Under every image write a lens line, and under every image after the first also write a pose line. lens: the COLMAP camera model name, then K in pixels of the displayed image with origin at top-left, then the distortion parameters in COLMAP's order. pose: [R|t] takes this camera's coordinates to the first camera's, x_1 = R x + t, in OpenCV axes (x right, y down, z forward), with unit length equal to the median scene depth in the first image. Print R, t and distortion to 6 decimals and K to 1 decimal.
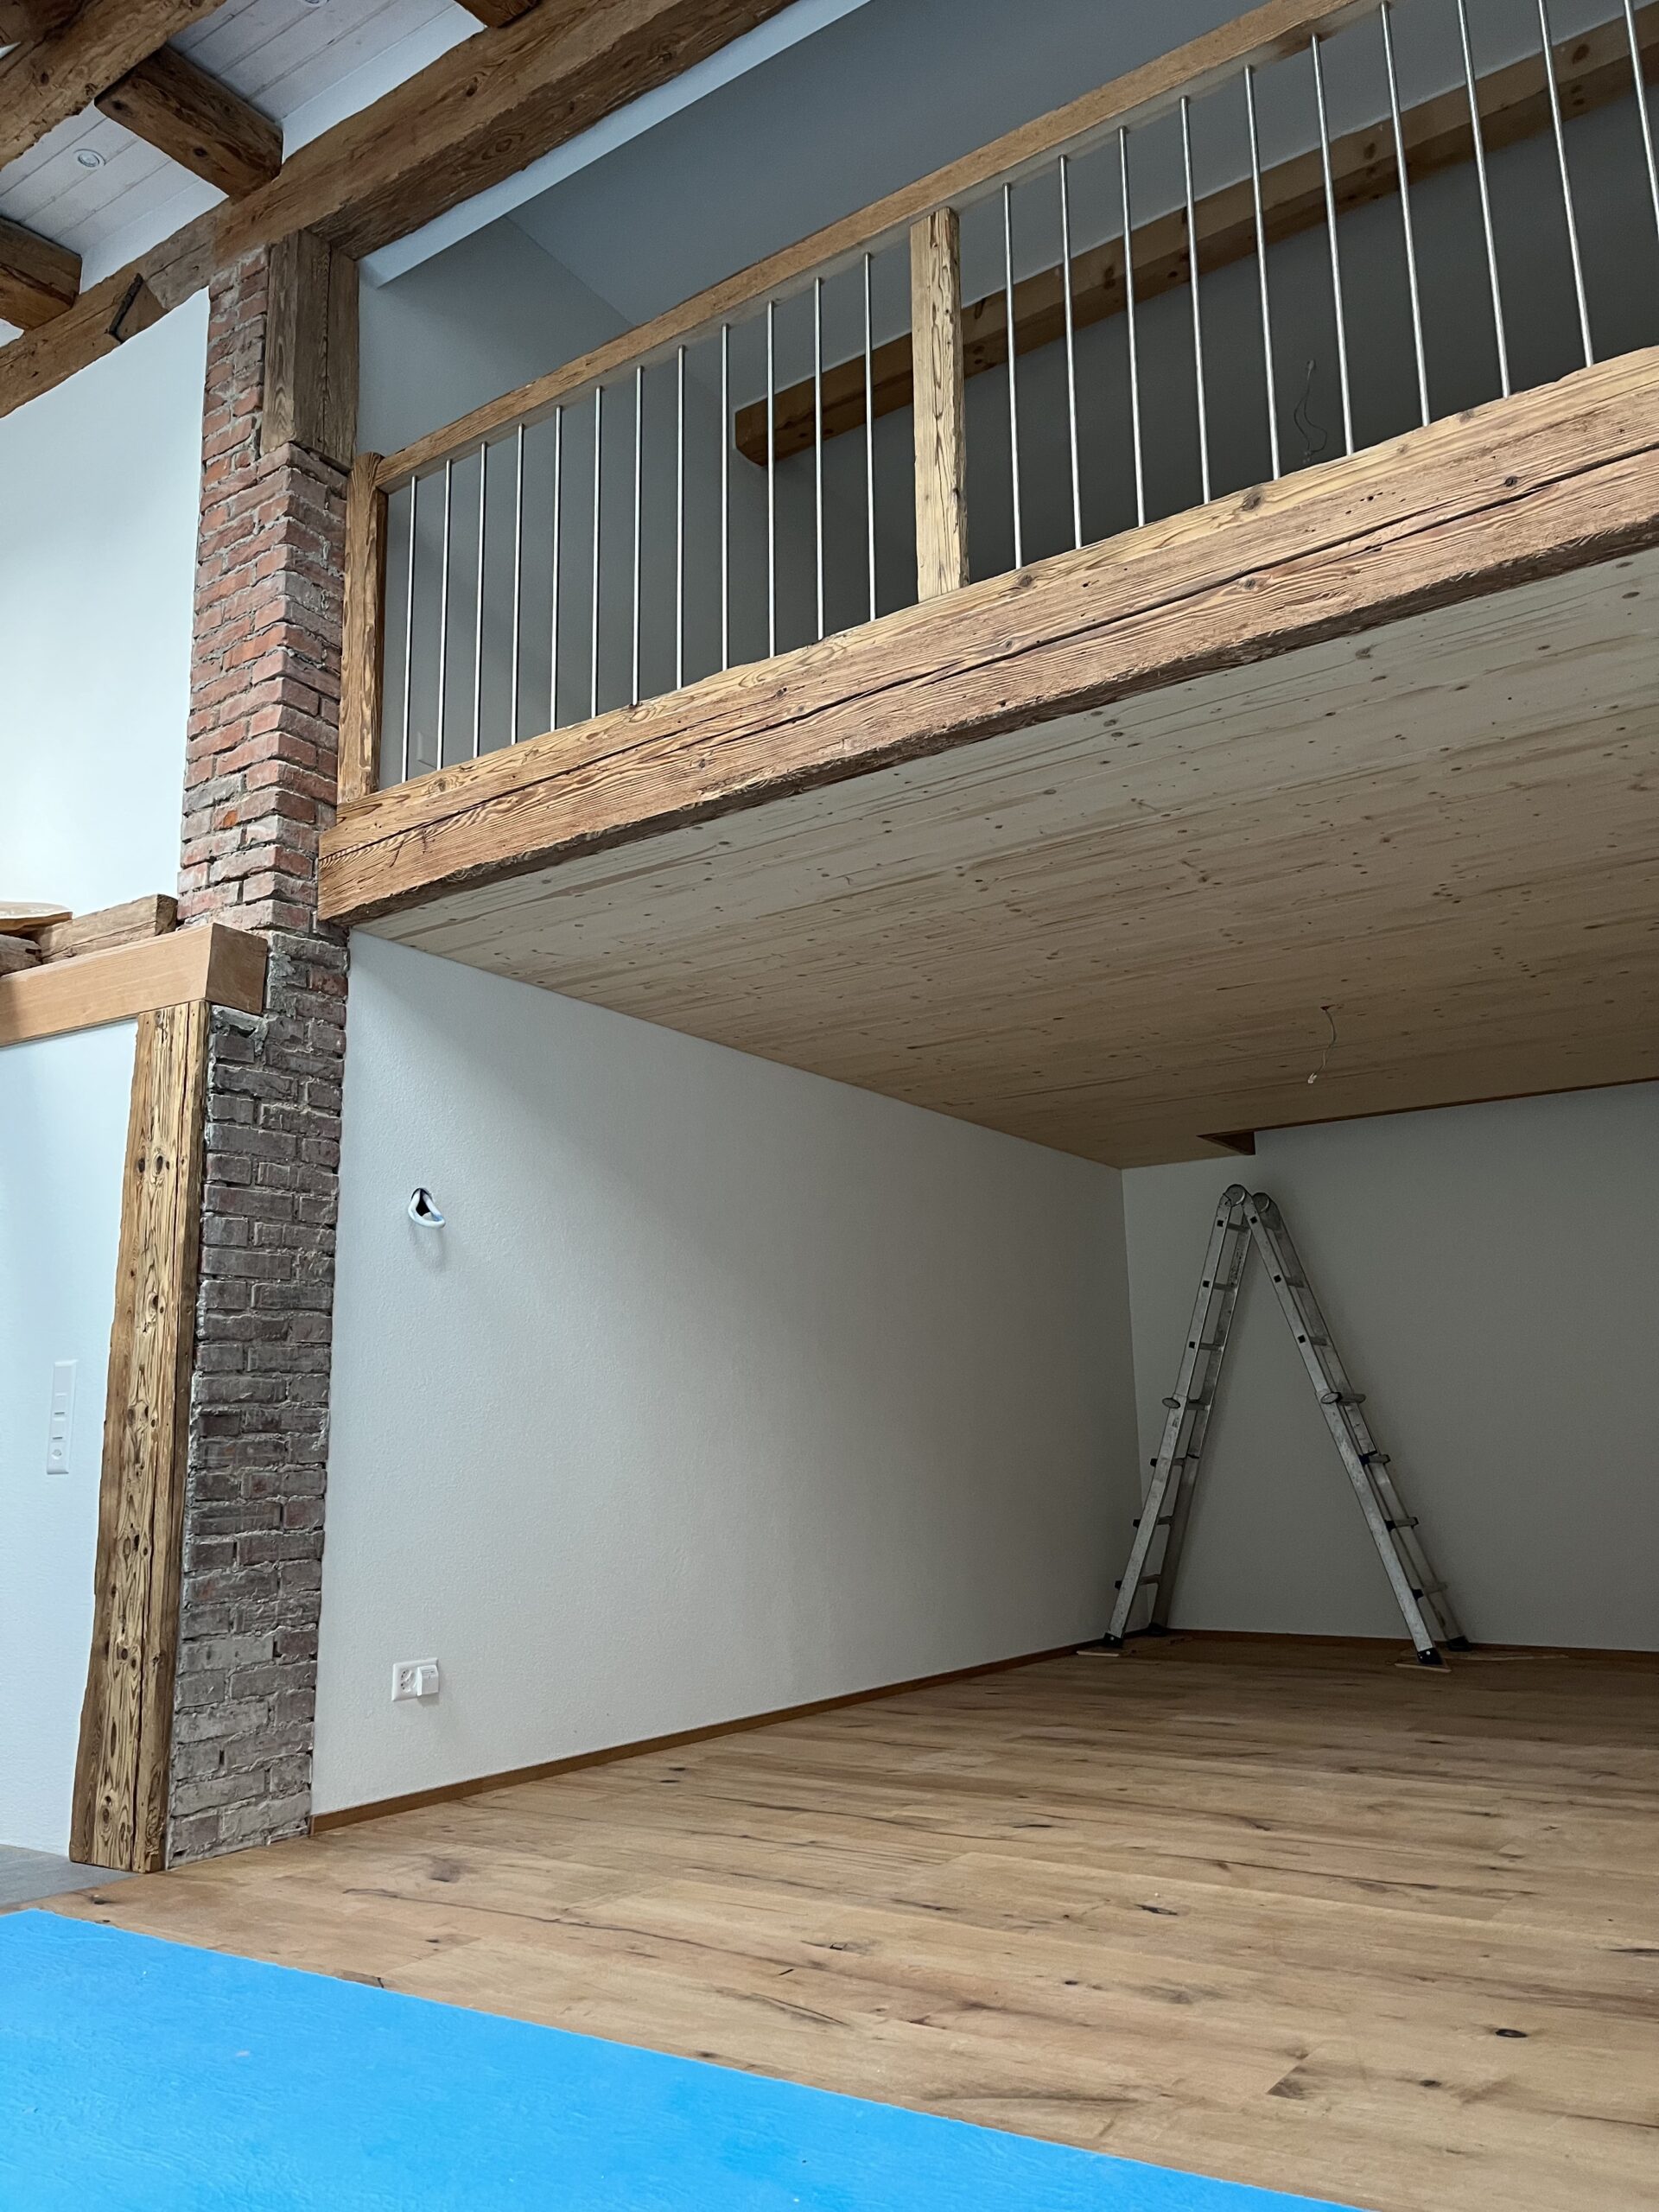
lens RADIAL K [[1668.3, 0, 811.6], [0, 1668.3, 1114.3], [0, 0, 1]] dist [0.051385, -0.065668]
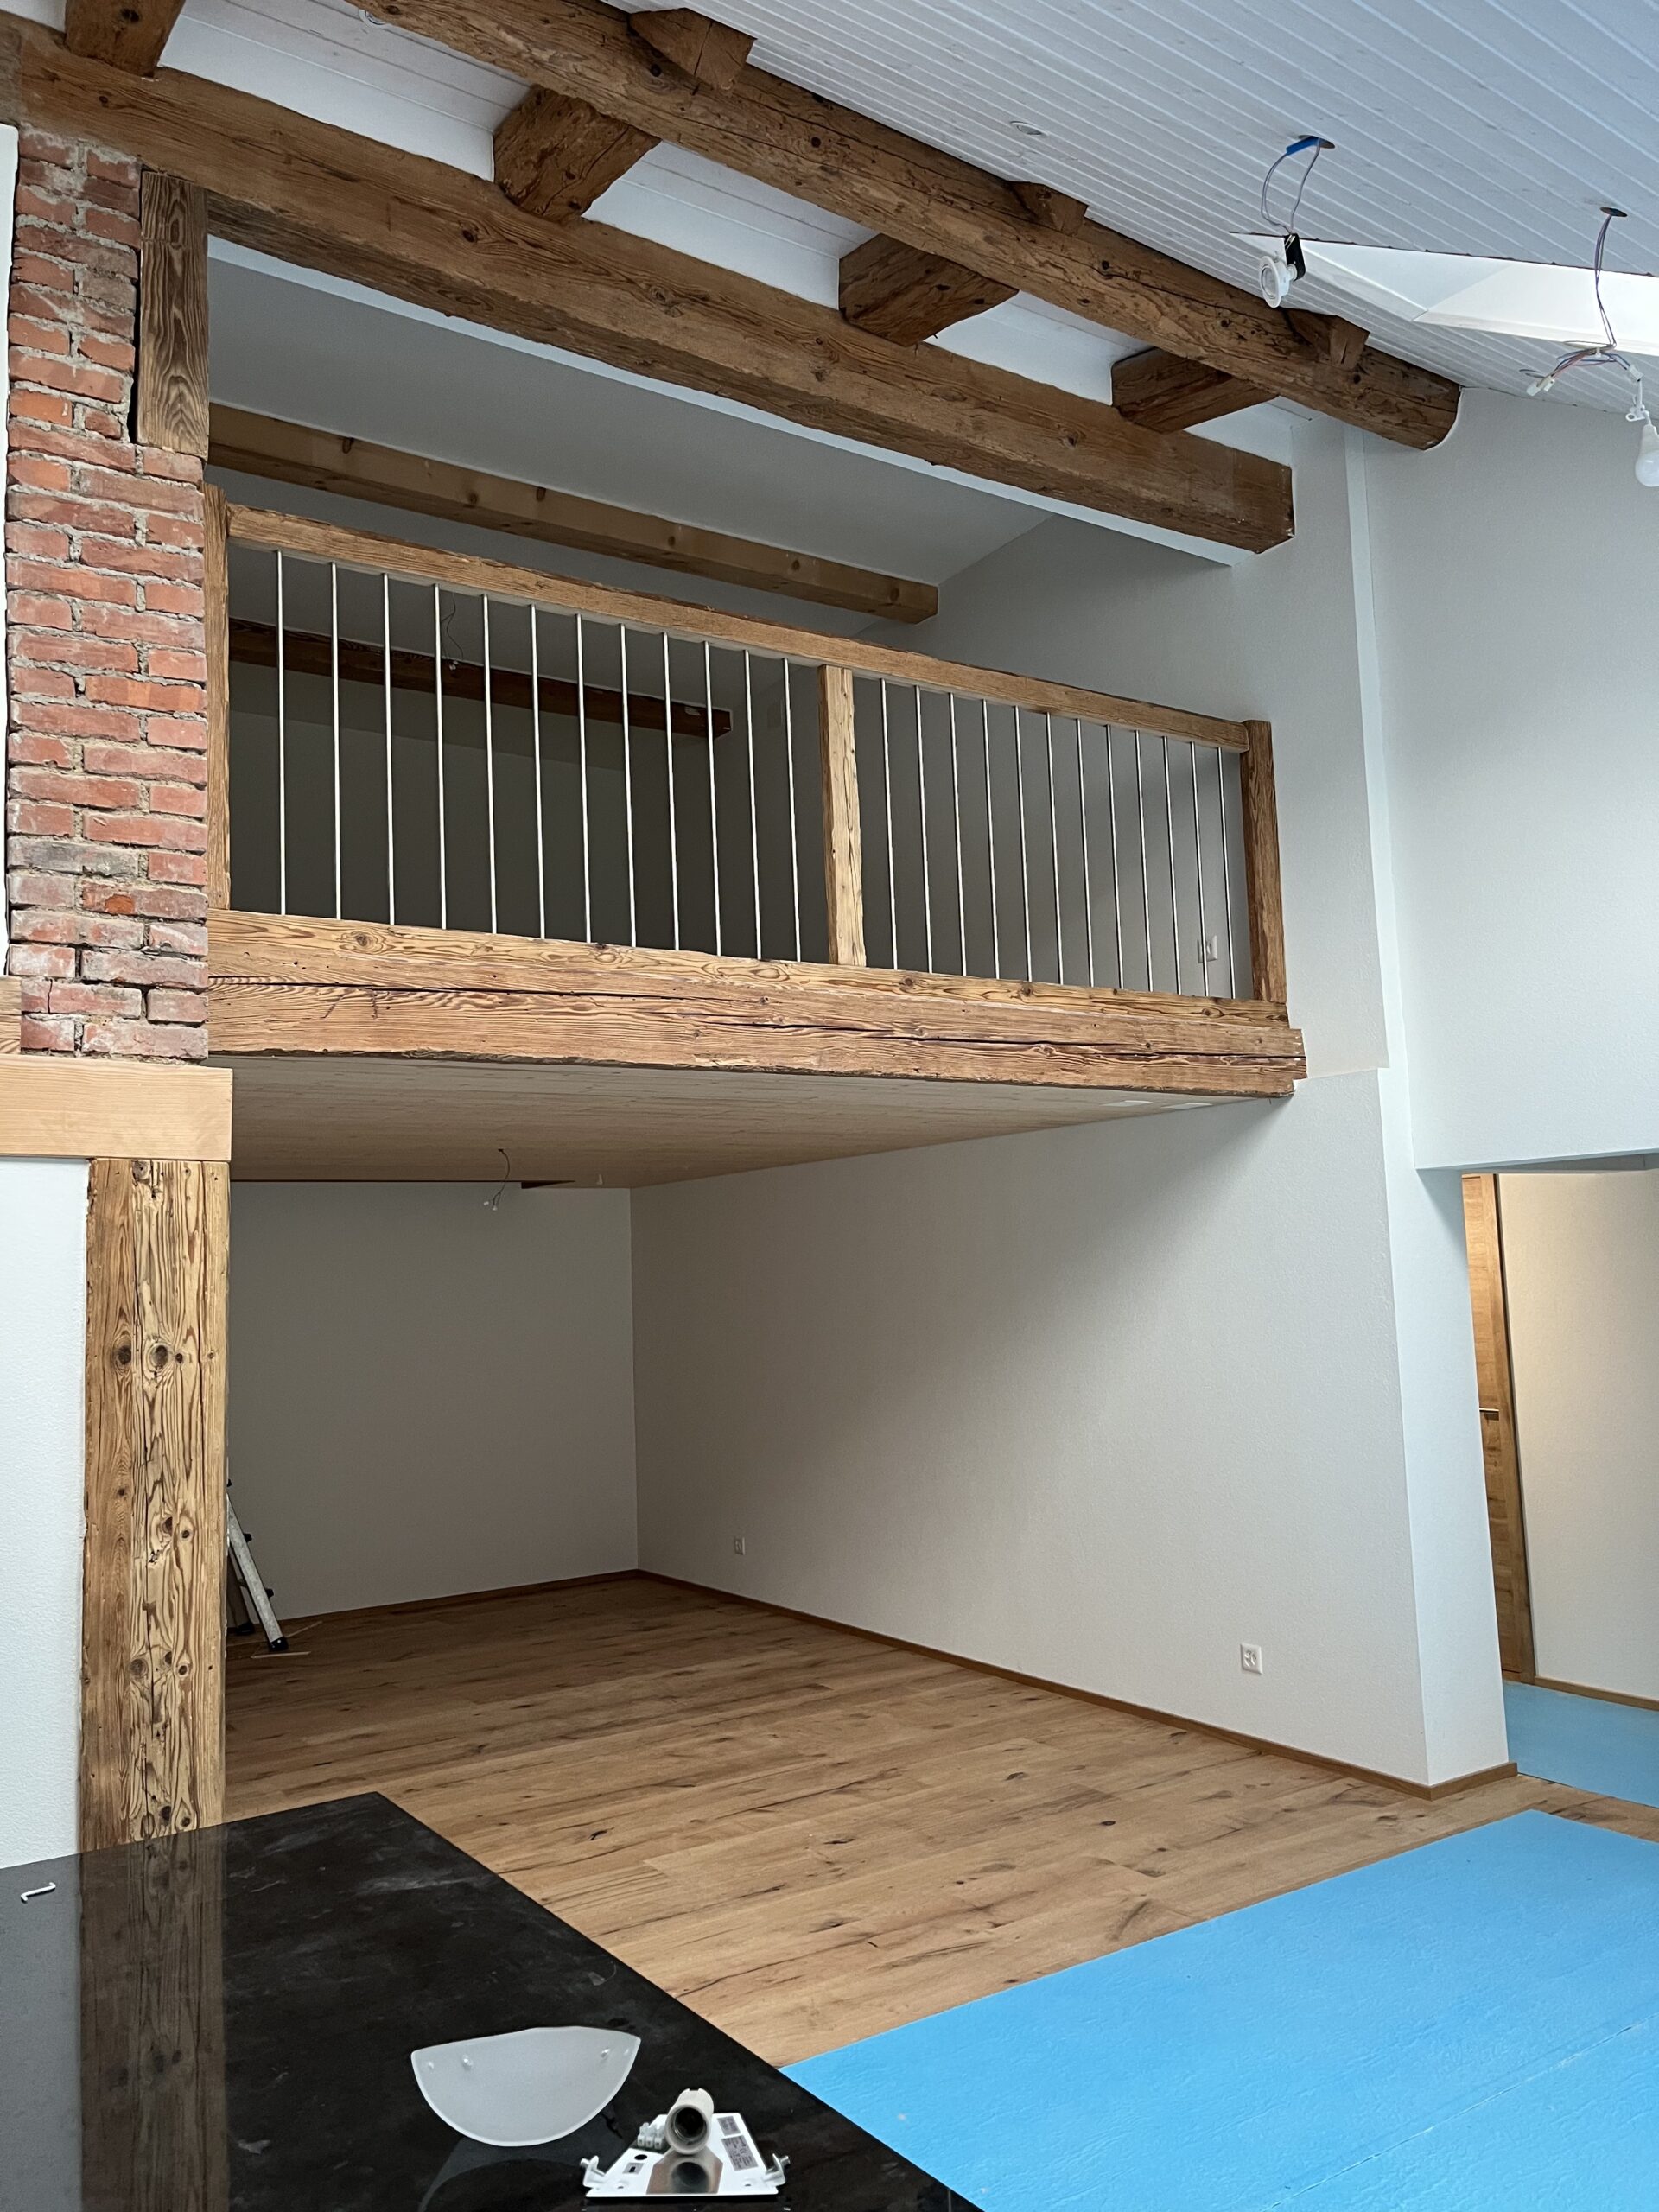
lens RADIAL K [[1668.3, 0, 816.8], [0, 1668.3, 1113.6], [0, 0, 1]] dist [0.051385, -0.065668]
pose [[0.371122, 0.095388, 0.923672, -1.047389], [-0.158777, 0.986579, -0.038090, -0.108398], [-0.914909, -0.132522, 0.381287, 0.404554]]
